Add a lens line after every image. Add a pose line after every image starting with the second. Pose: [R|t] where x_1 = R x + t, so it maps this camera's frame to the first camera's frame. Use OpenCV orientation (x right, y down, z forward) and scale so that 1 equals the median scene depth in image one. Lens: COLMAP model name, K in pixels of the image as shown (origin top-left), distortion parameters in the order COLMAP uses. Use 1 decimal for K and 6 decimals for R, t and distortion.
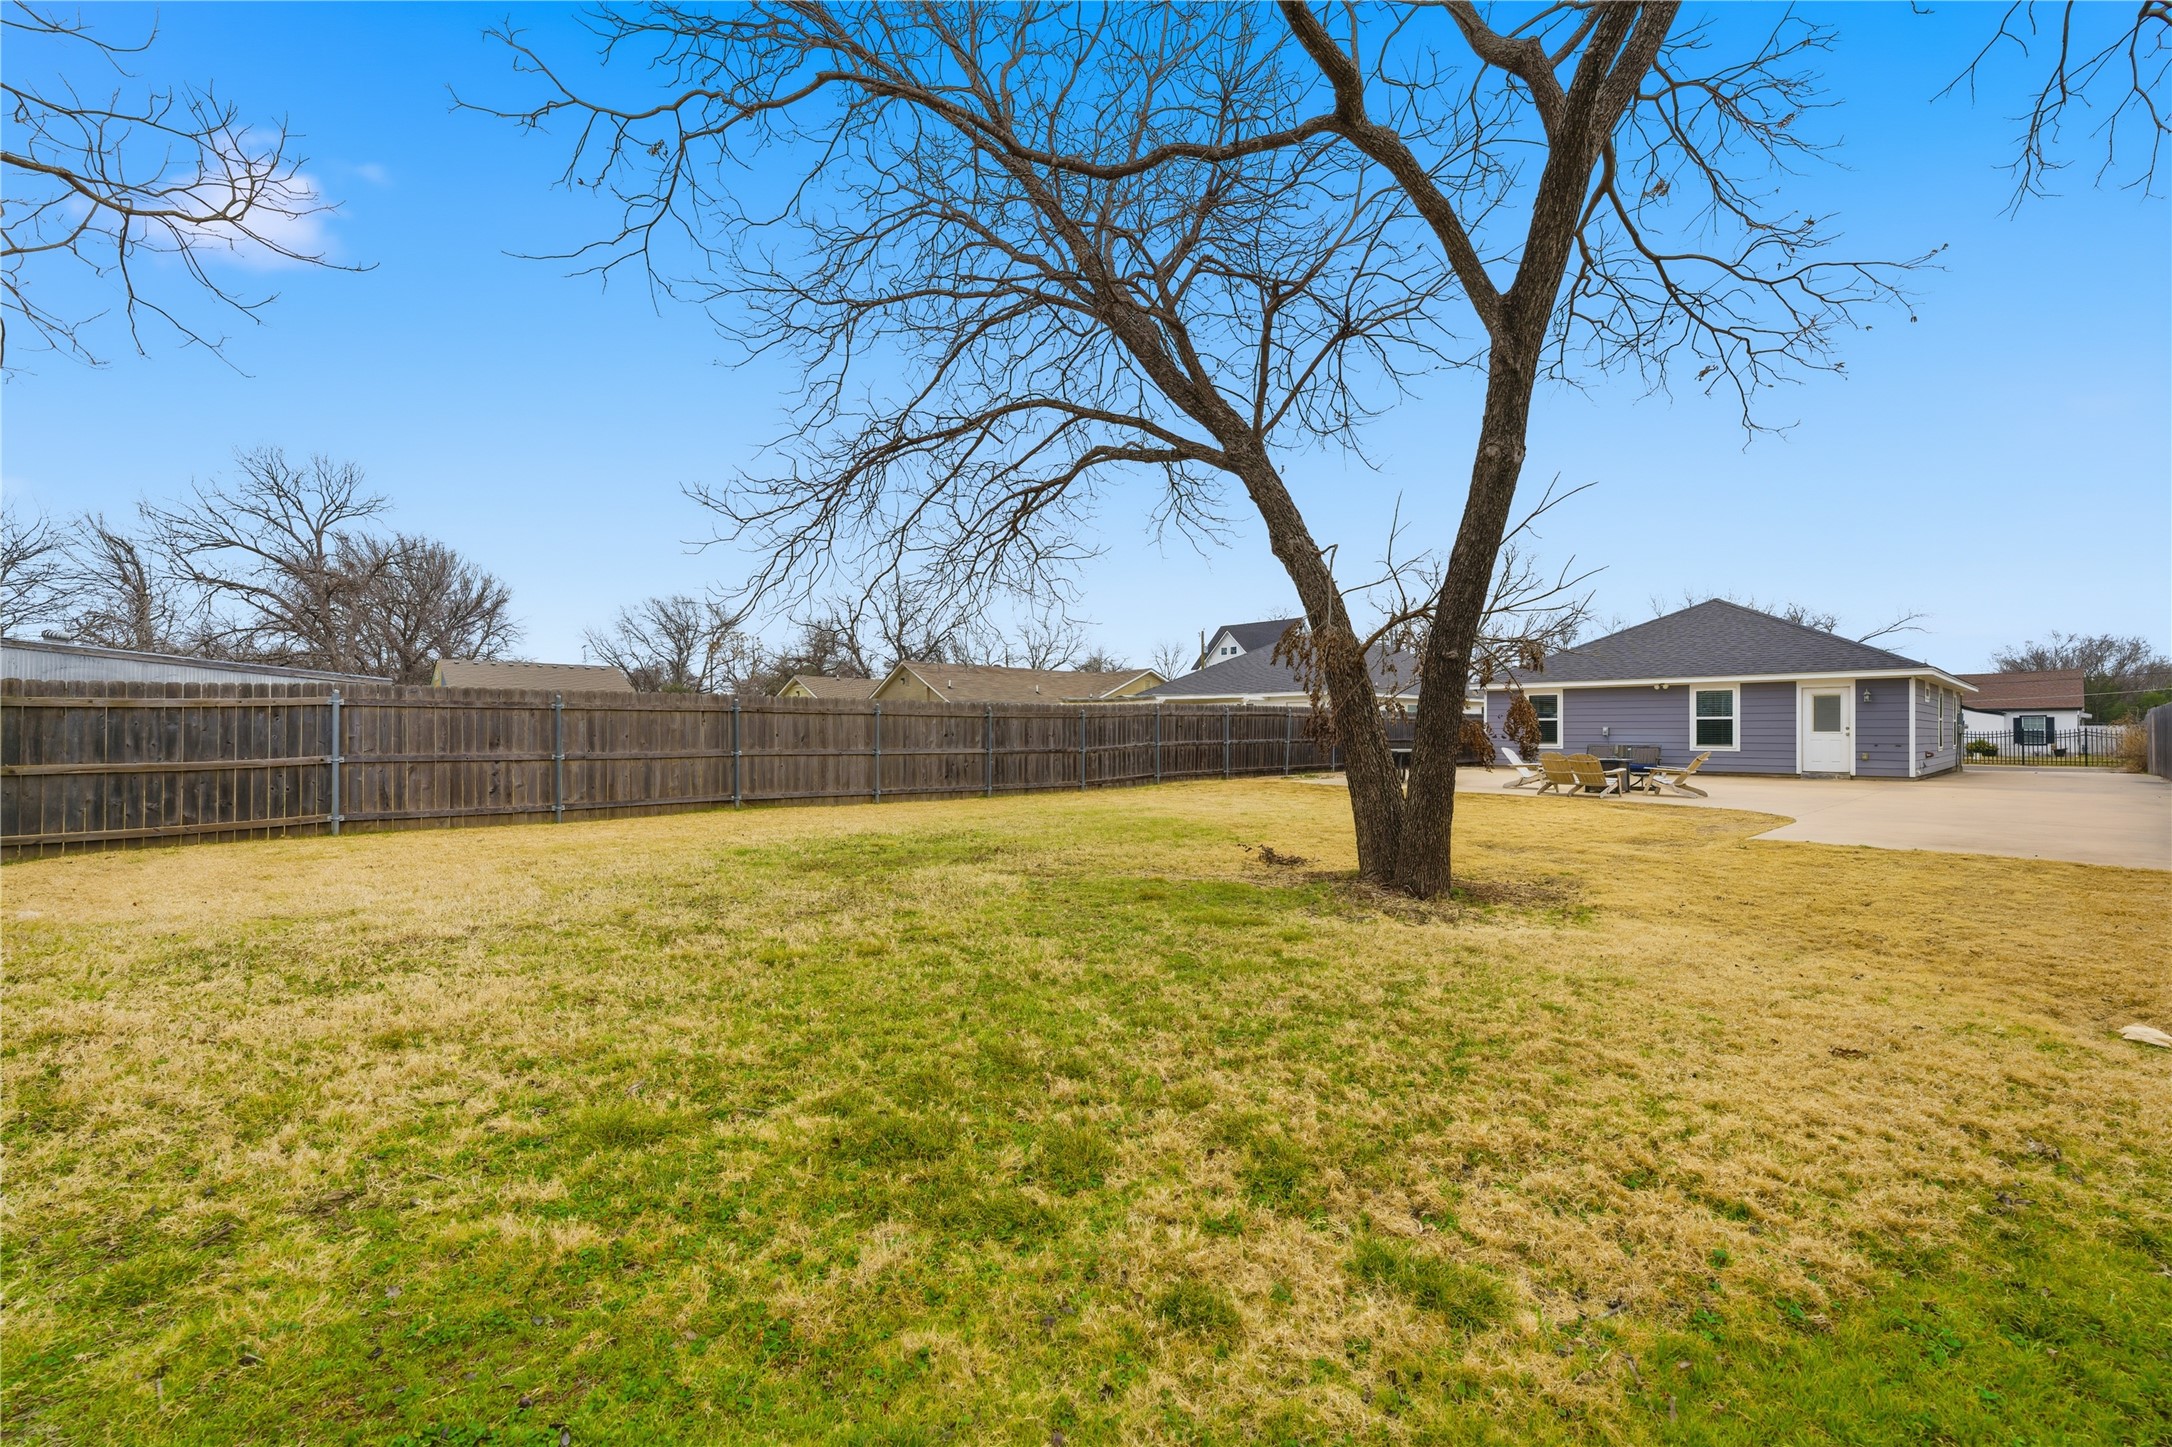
lens RADIAL K [[924.3, 0, 1077.4], [0, 924.3, 719.8], [0, 0, 1]] dist [0.003232, 0.000578]
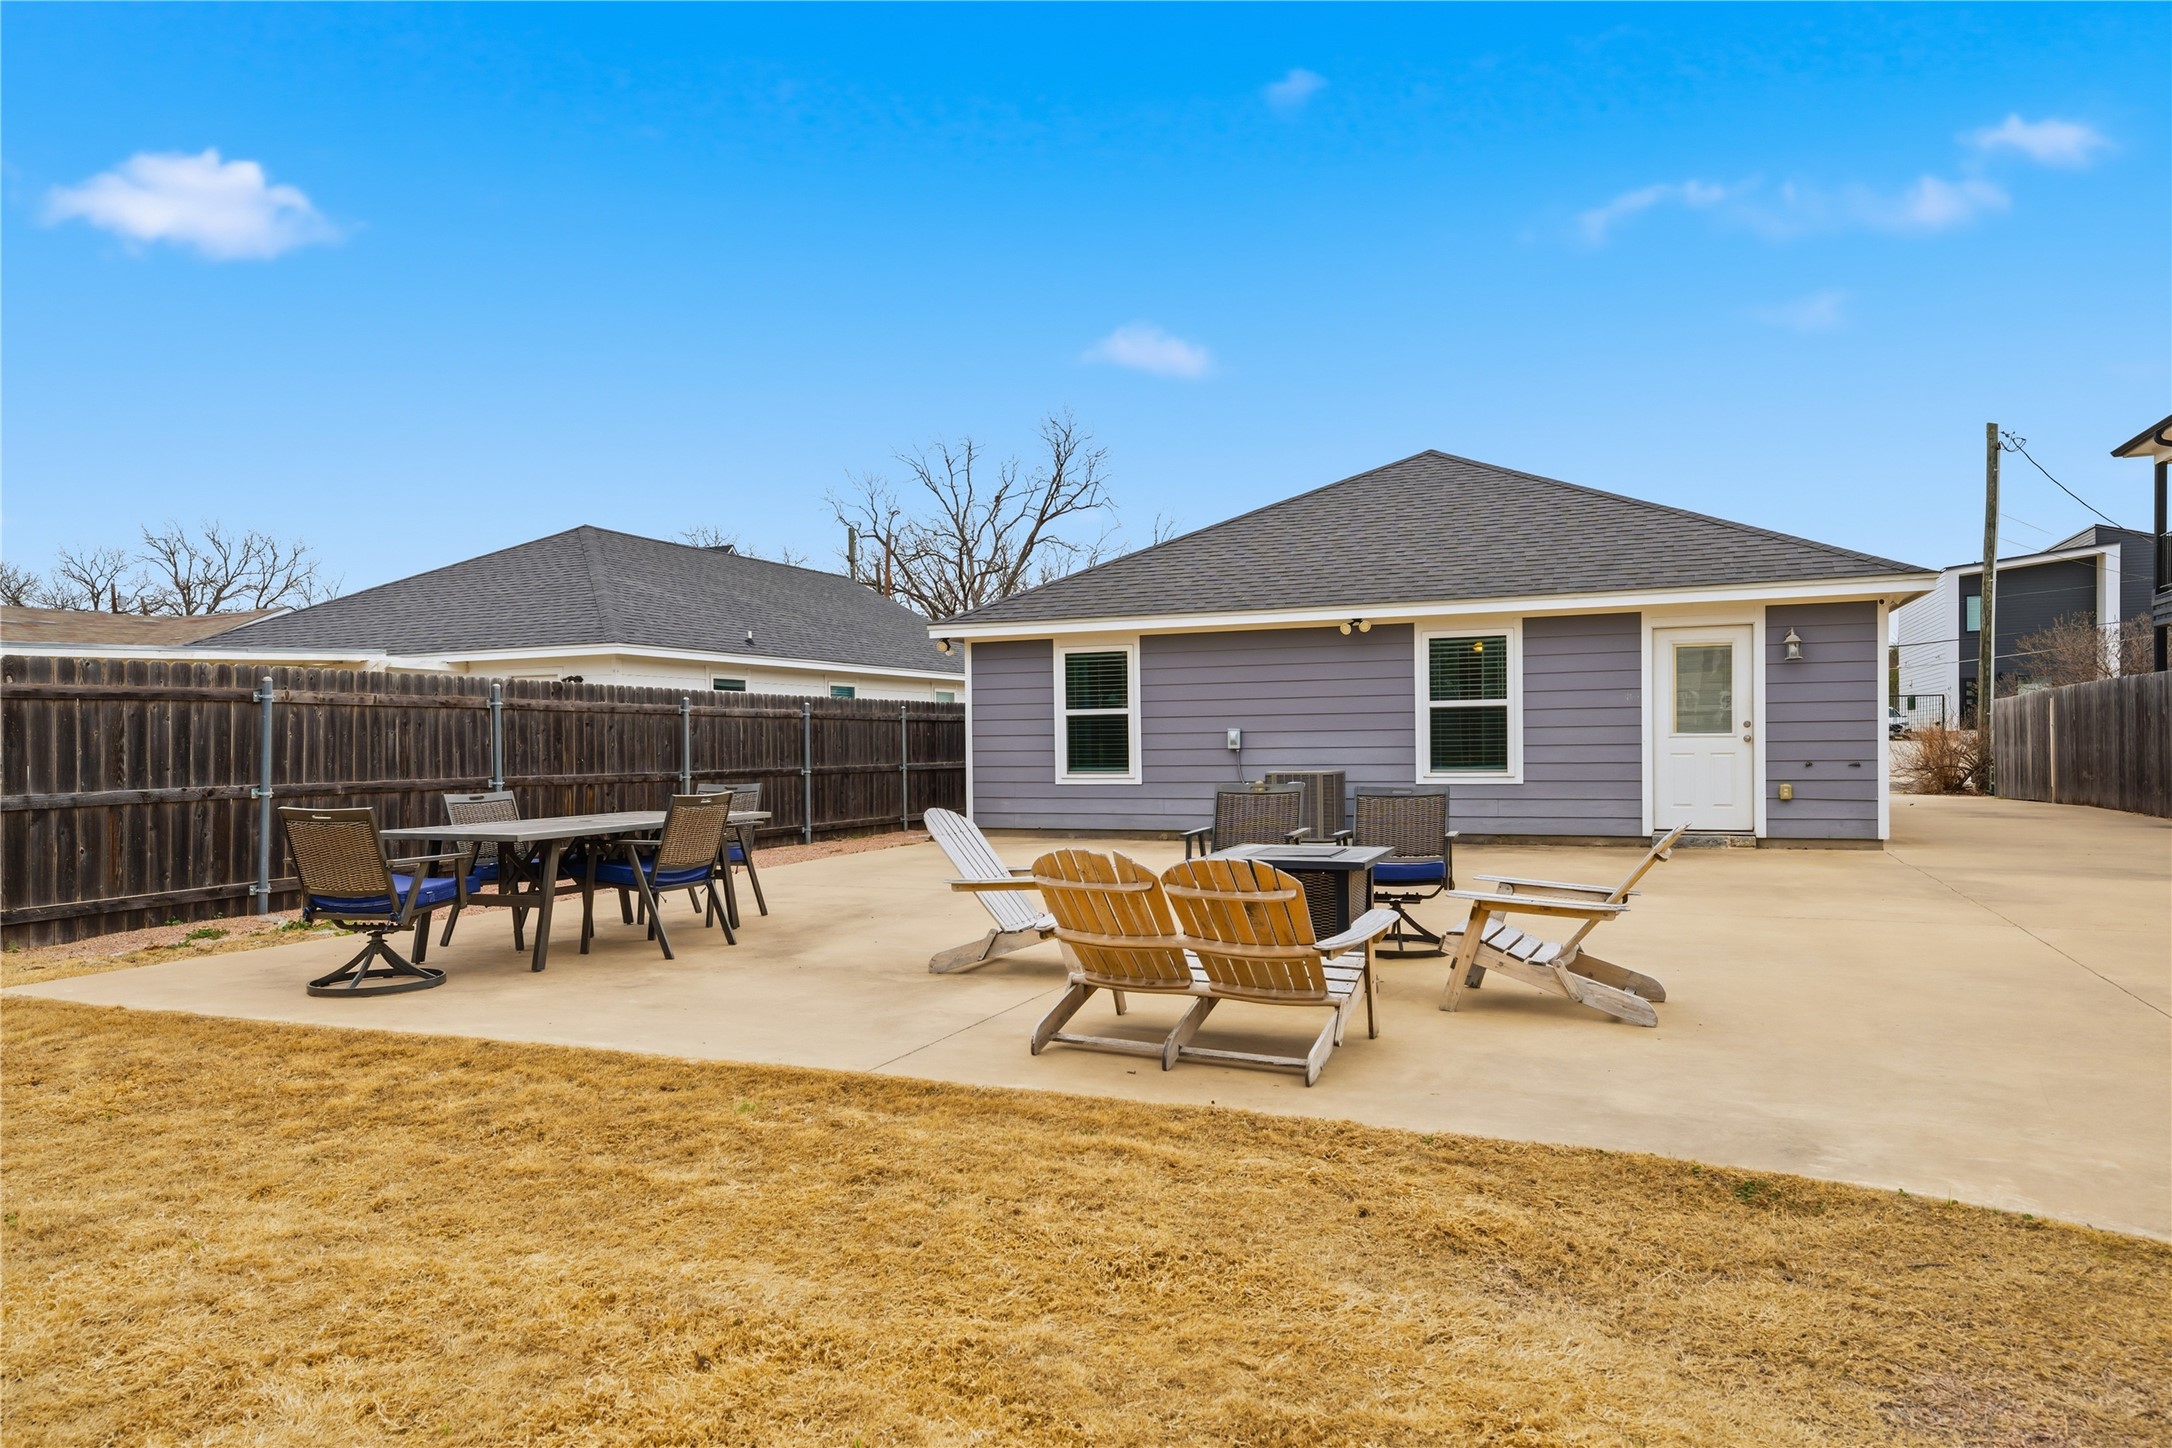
lens RADIAL K [[1375.4, 0, 1086.7], [0, 1375.4, 725.0], [0, 0, 1]] dist [-0.000535, -0.000043]
pose [[0.903359, -0.008425, 0.428802, 0.290693], [0.010614, 0.999940, -0.002713, 0.007816], [-0.428754, 0.007002, 0.903394, 0.552003]]
